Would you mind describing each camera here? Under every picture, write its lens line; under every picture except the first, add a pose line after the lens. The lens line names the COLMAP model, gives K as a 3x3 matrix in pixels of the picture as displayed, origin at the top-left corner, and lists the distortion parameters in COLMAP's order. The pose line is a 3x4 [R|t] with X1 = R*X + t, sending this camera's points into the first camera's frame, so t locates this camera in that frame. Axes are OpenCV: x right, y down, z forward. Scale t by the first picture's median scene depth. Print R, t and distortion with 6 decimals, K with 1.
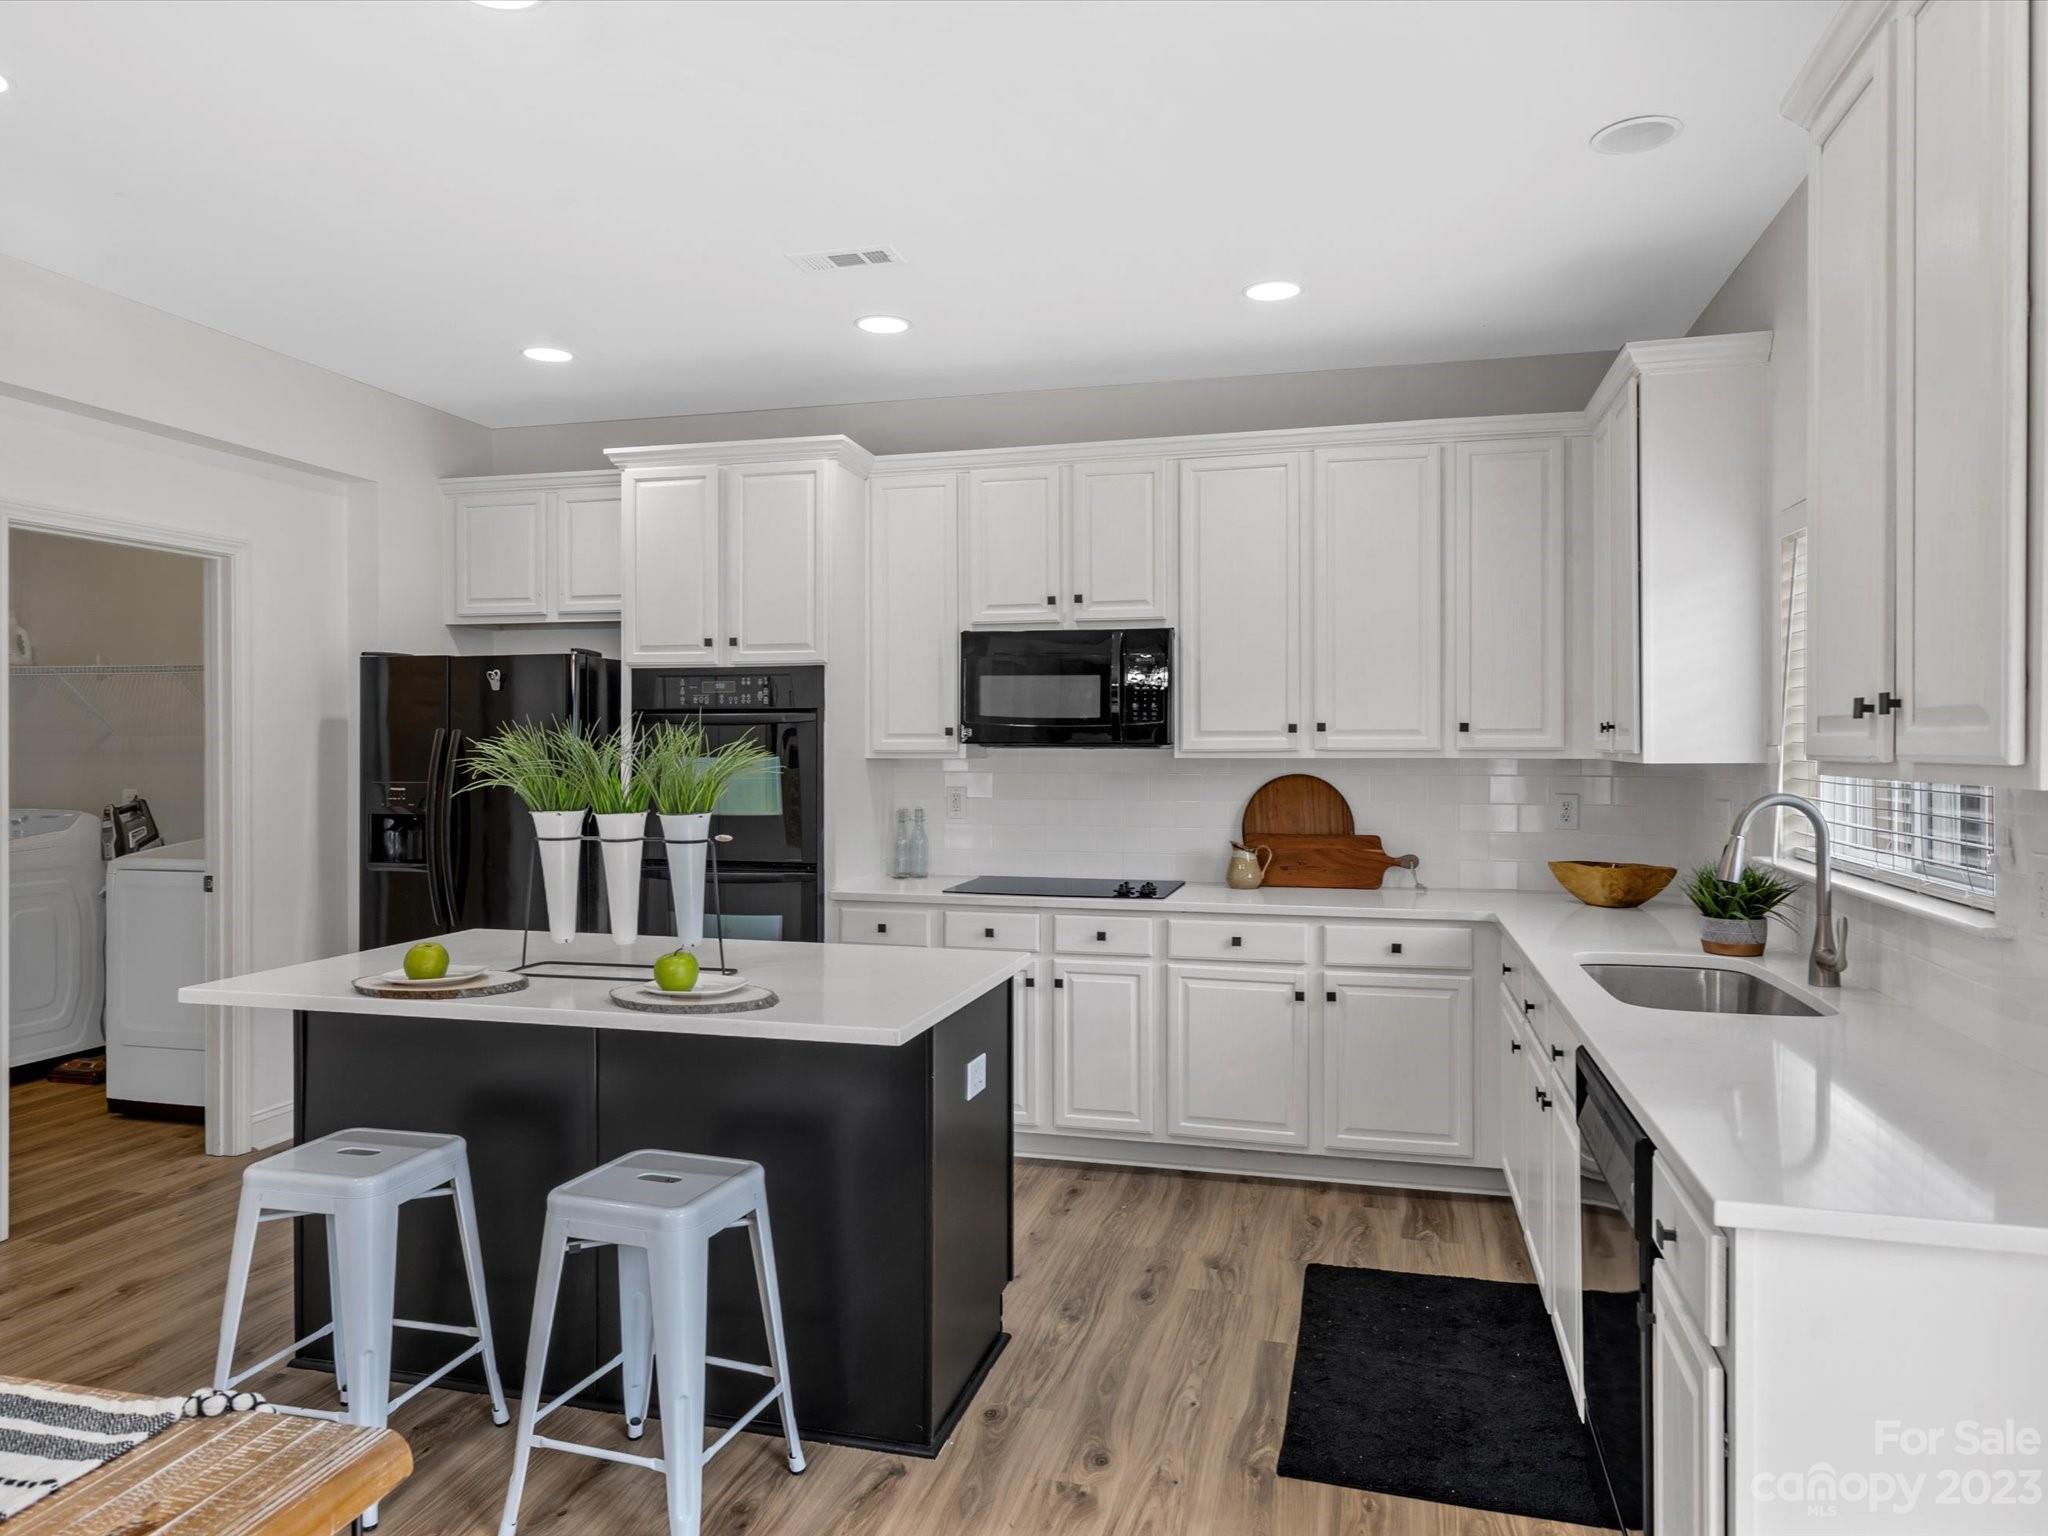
lens RADIAL K [[1338.1, 0, 1035.5], [0, 1338.1, 766.4], [0, 0, 1]] dist [0.024385, 0.004468]
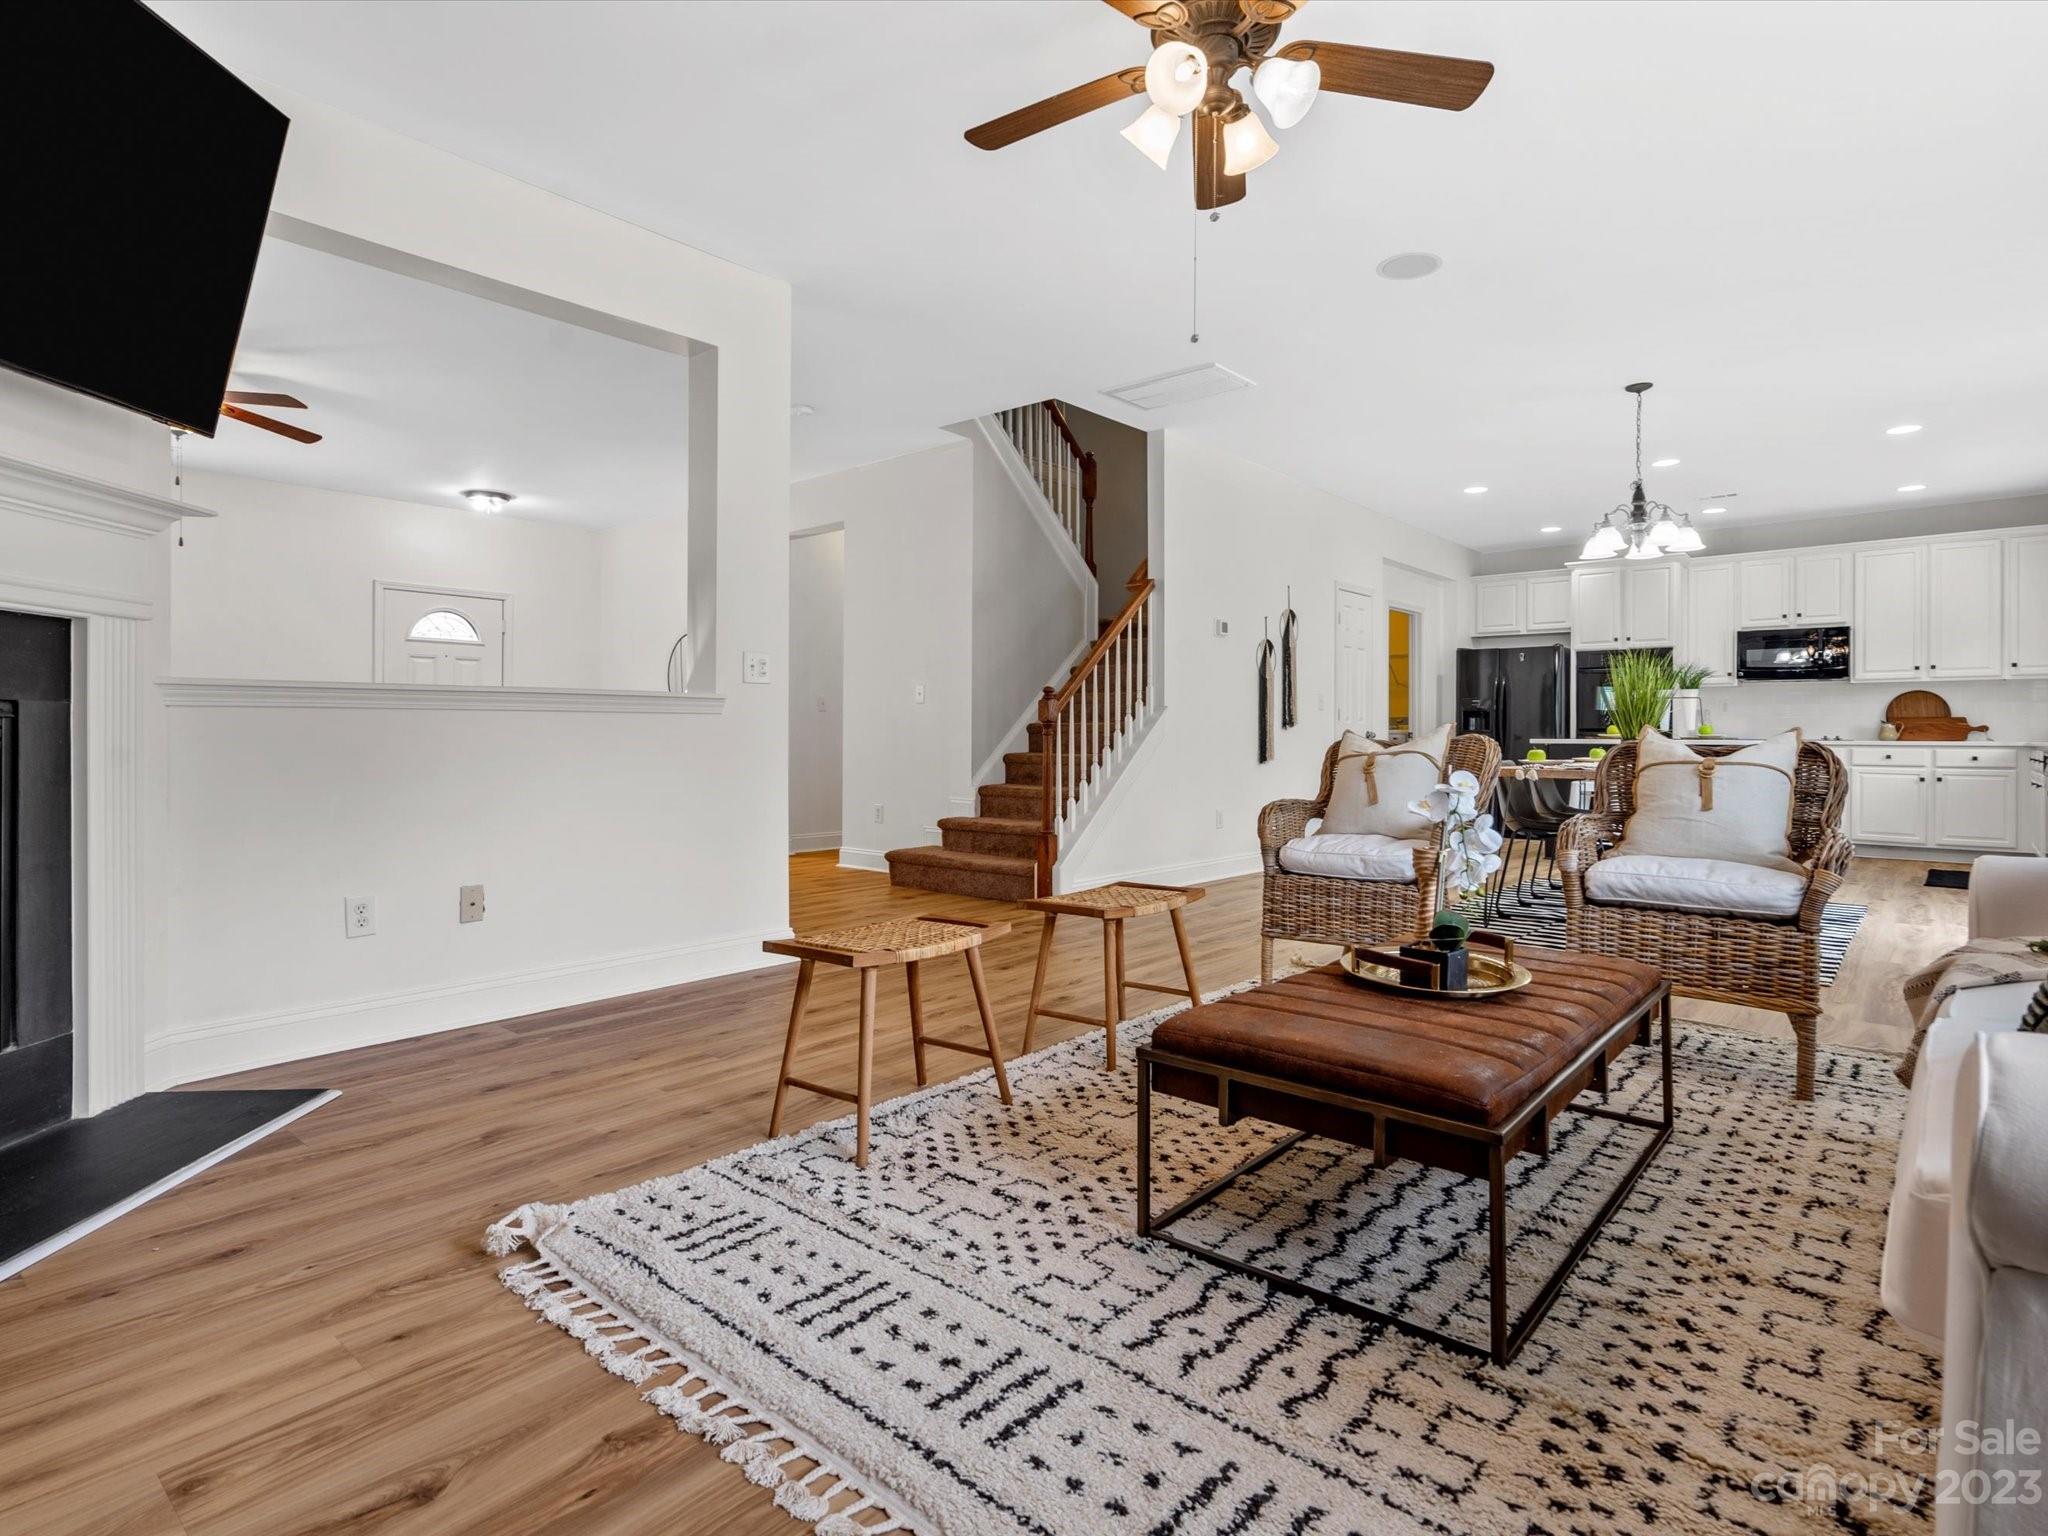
lens RADIAL K [[1082.2, 0, 1058.0], [0, 1082.2, 741.8], [0, 0, 1]] dist [0.014341, 0.000915]
pose [[0.906080, 0.007541, -0.423039, -0.330439], [-0.012276, 0.999889, -0.008469, 0.125250], [0.422928, 0.012867, 0.906072, -1.243397]]
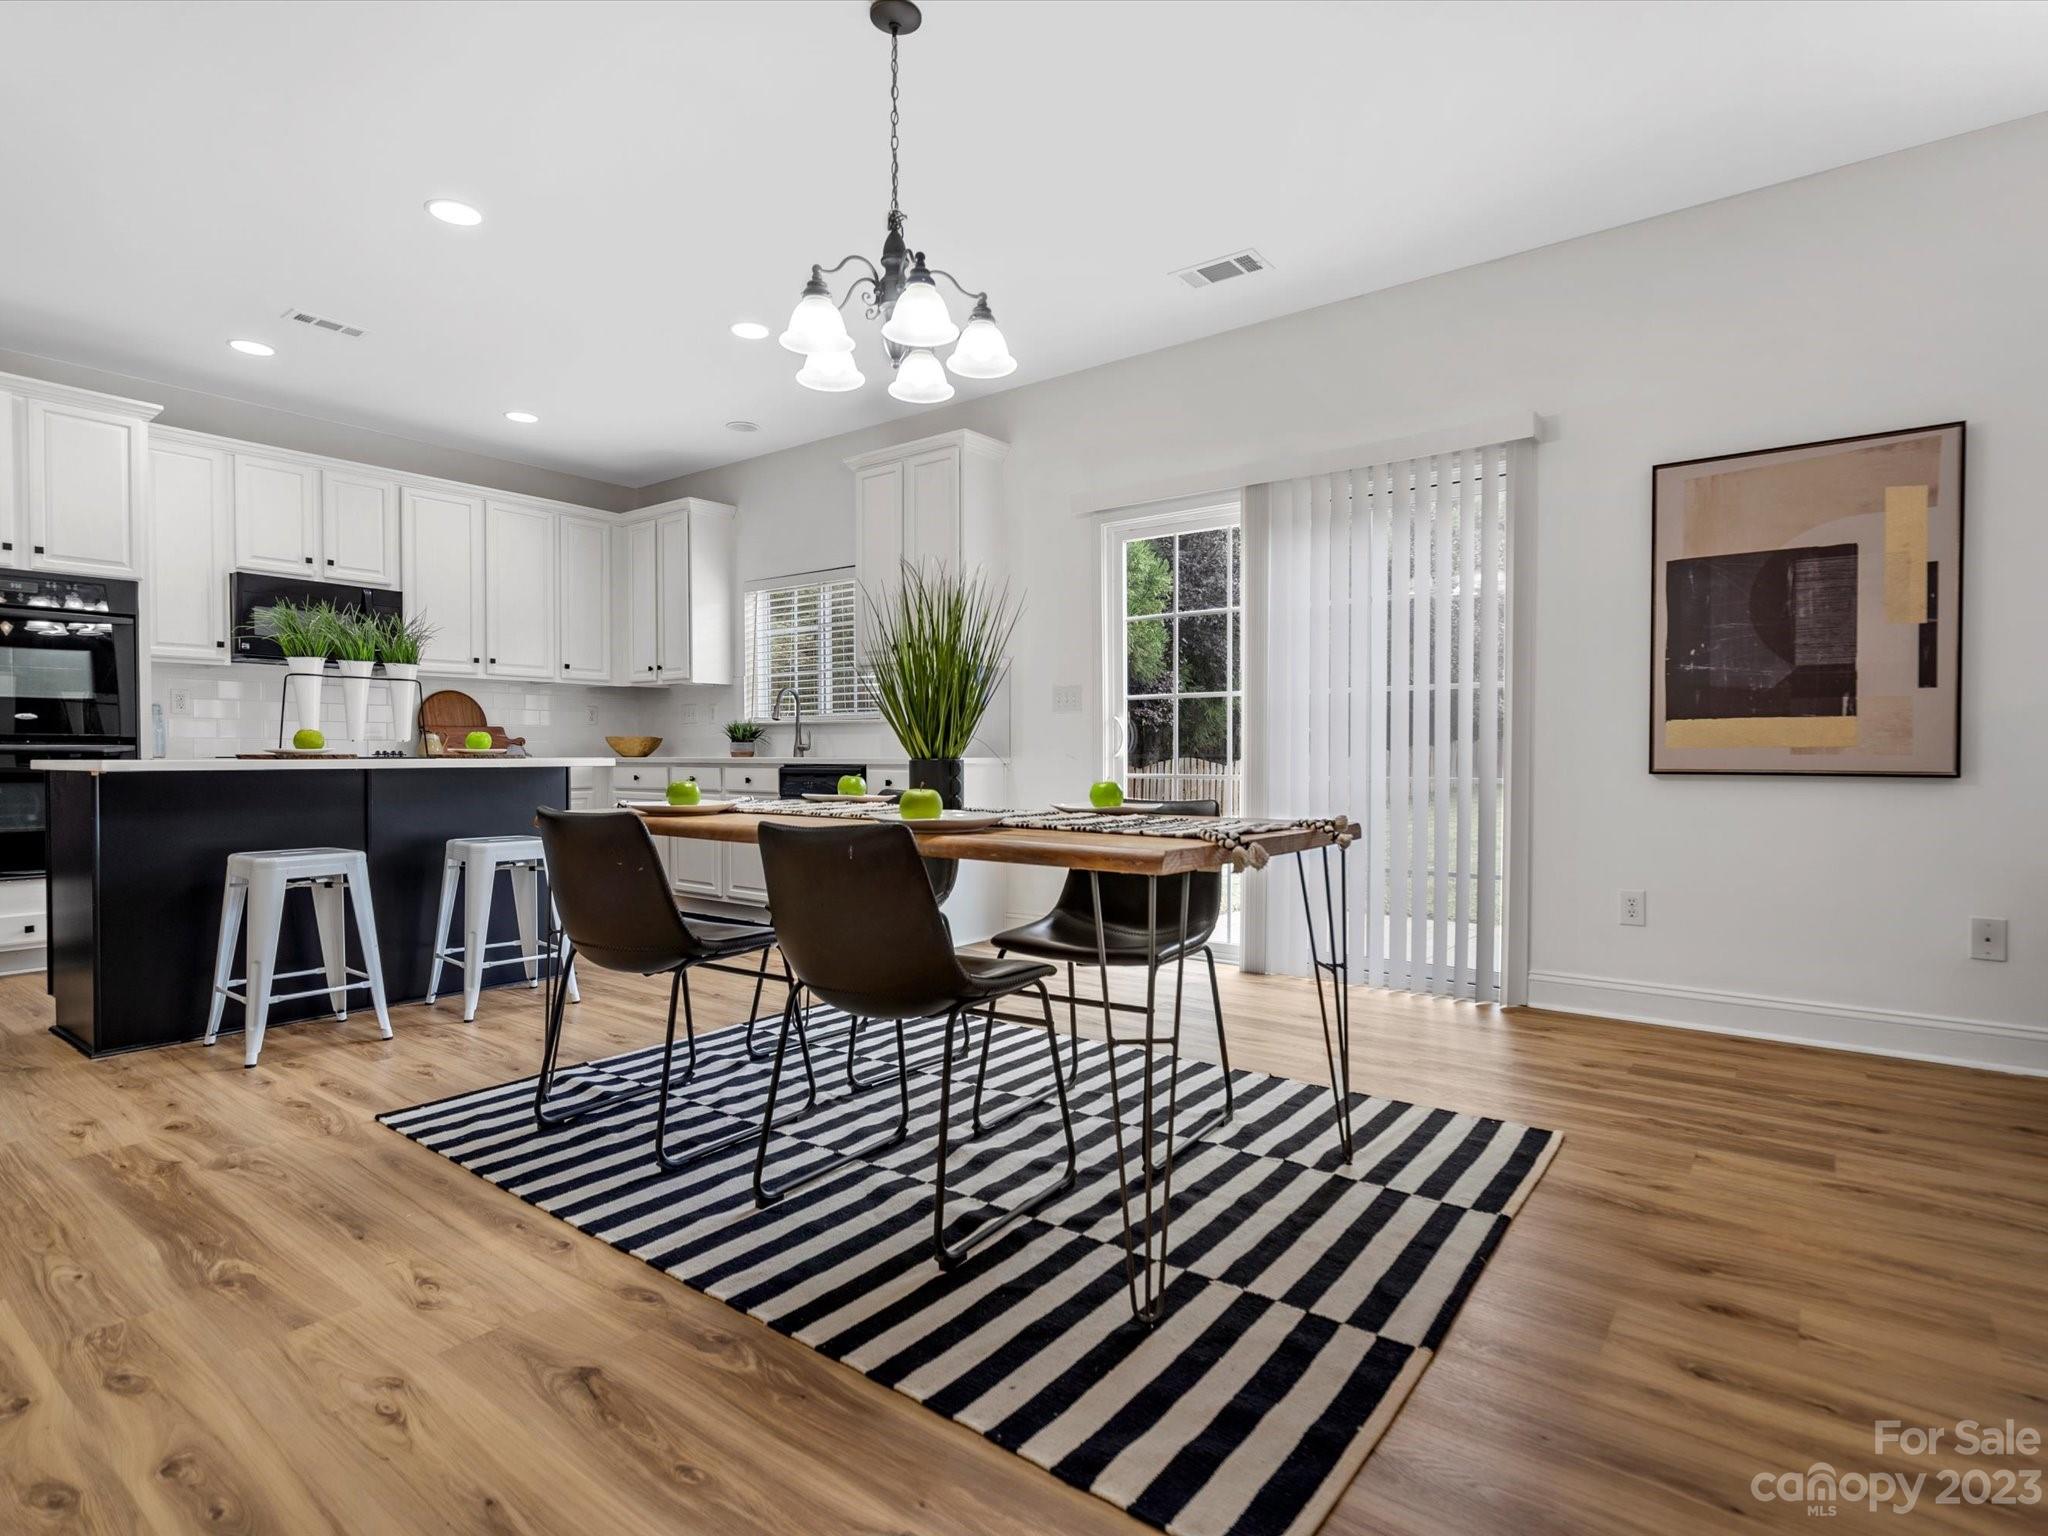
lens RADIAL K [[1082.2, 0, 1019.8], [0, 1082.2, 769.5], [0, 0, 1]] dist [0.014341, 0.000915]
pose [[0.391777, -0.012690, 0.919973, -0.778541], [0.017340, 0.999829, 0.006407, 0.109085], [-0.919897, 0.013442, 0.391930, -0.168753]]
